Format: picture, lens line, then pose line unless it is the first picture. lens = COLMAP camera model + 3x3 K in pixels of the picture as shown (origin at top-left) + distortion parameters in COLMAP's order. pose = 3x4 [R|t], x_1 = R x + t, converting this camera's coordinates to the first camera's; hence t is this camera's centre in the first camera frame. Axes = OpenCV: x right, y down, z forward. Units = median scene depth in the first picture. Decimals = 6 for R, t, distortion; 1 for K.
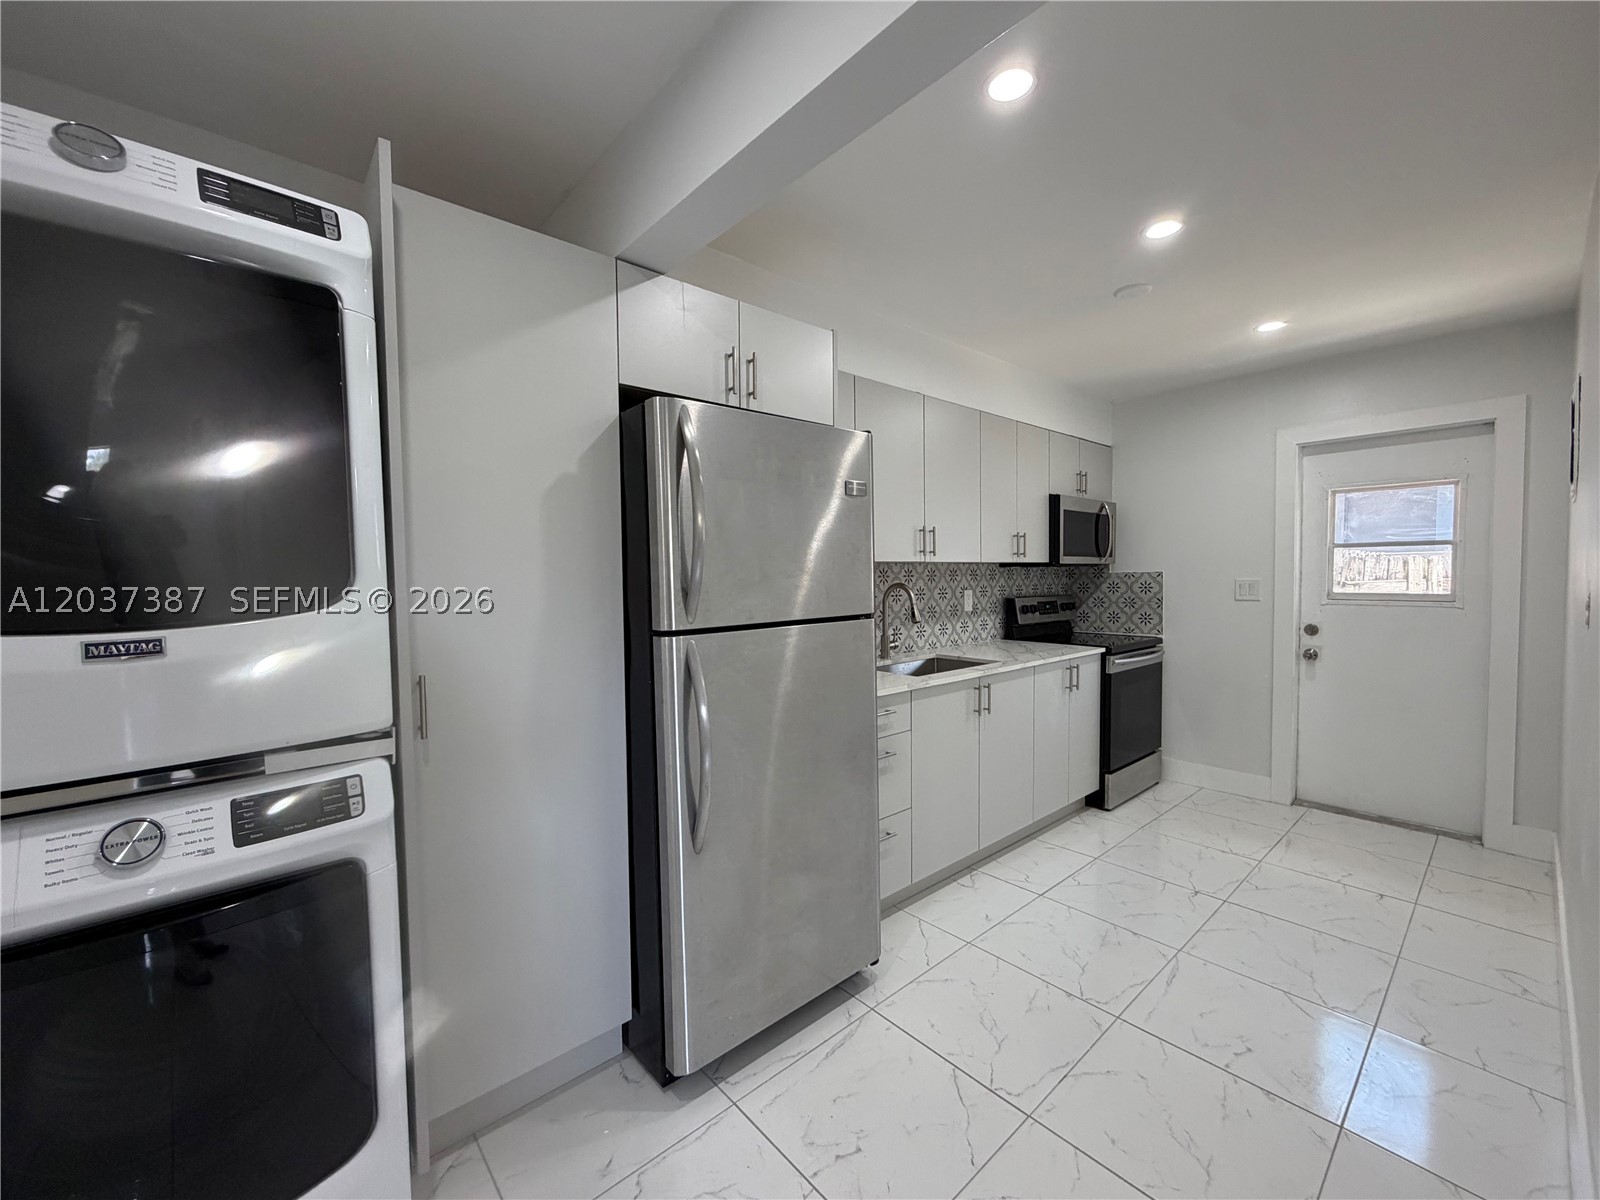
lens RADIAL K [[637.9, 0, 800.0], [0, 637.9, 600.0], [0, 0, 1]] dist [-0.000242, -0.000146]
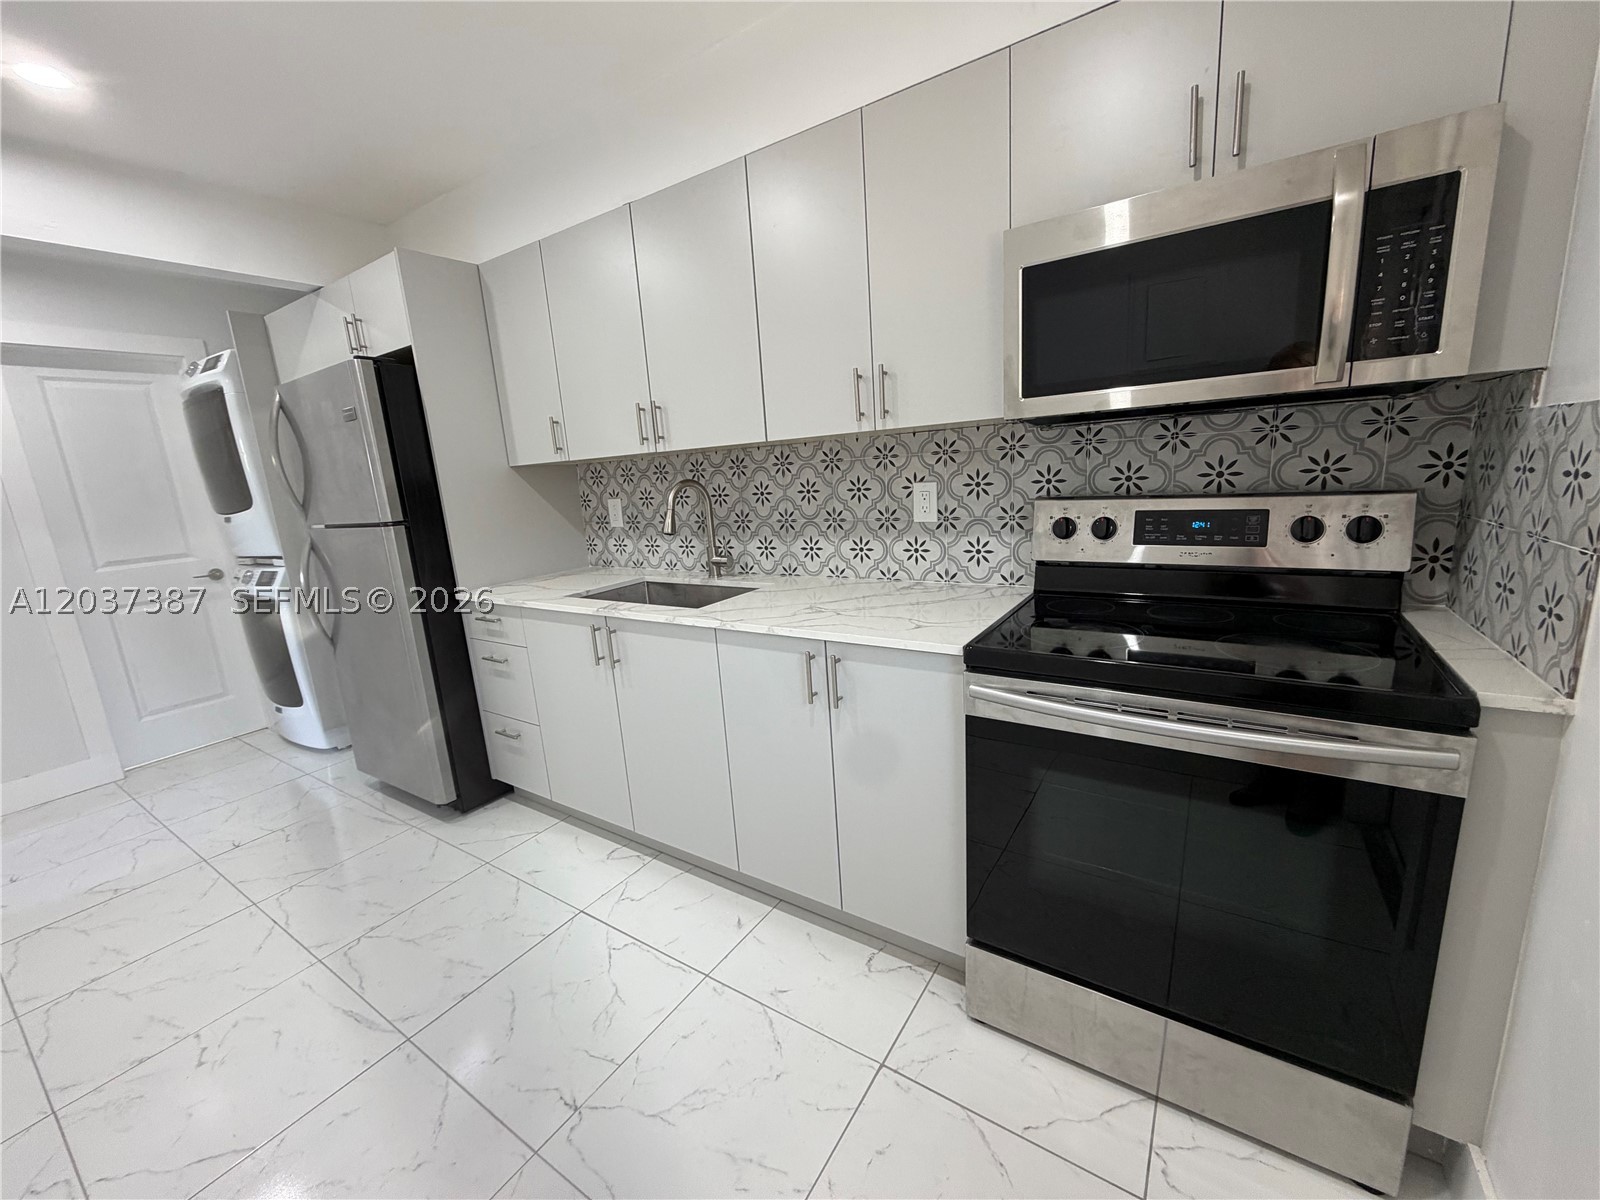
lens RADIAL K [[637.9, 0, 800.0], [0, 637.9, 600.0], [0, 0, 1]] dist [-0.000242, -0.000146]
pose [[0.264476, 0.198696, -0.943701, 1.623487], [0.031042, 0.976284, 0.214256, -0.079636], [0.963892, -0.085960, 0.252036, 1.627640]]
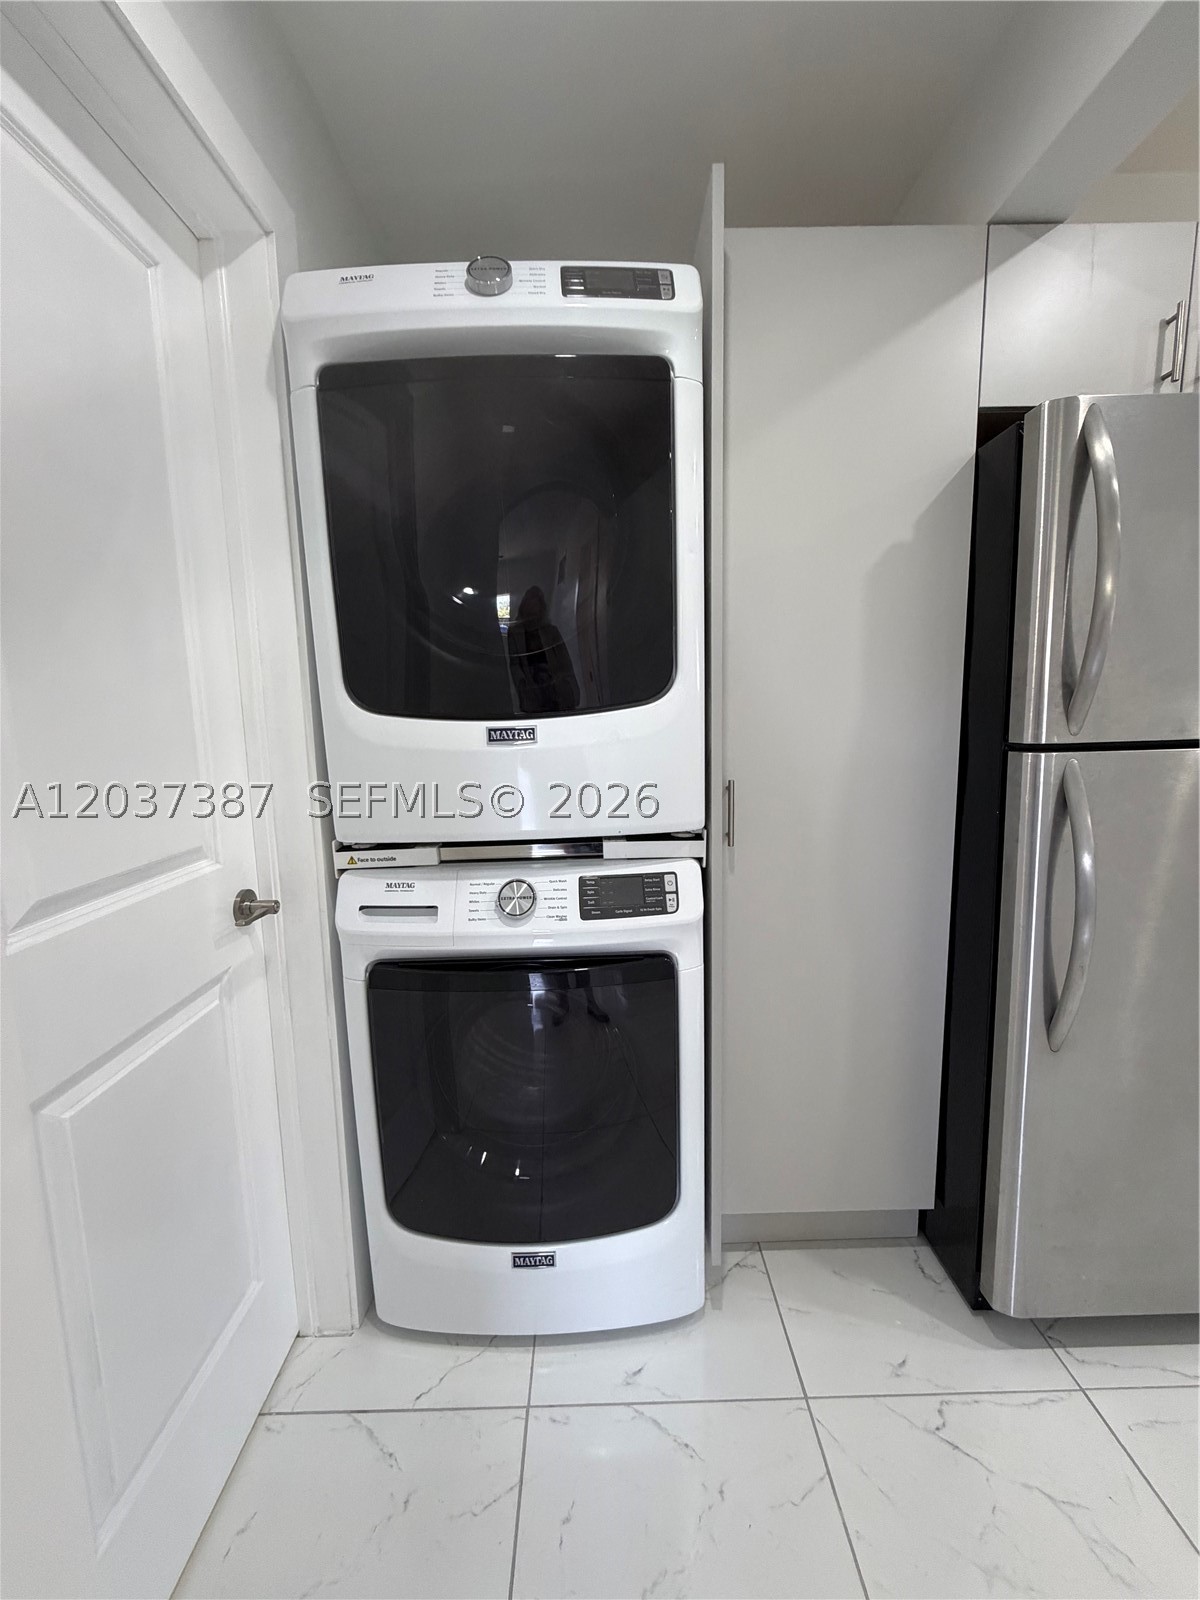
lens RADIAL K [[637.9, 0, 600.0], [0, 637.9, 800.0], [0, 0, 1]] dist [-0.000242, -0.000146]
pose [[0.752714, 0.086772, -0.652604, -0.101443], [-0.013877, 0.993147, 0.116046, 0.034587], [0.658201, -0.078293, 0.748760, 0.135609]]
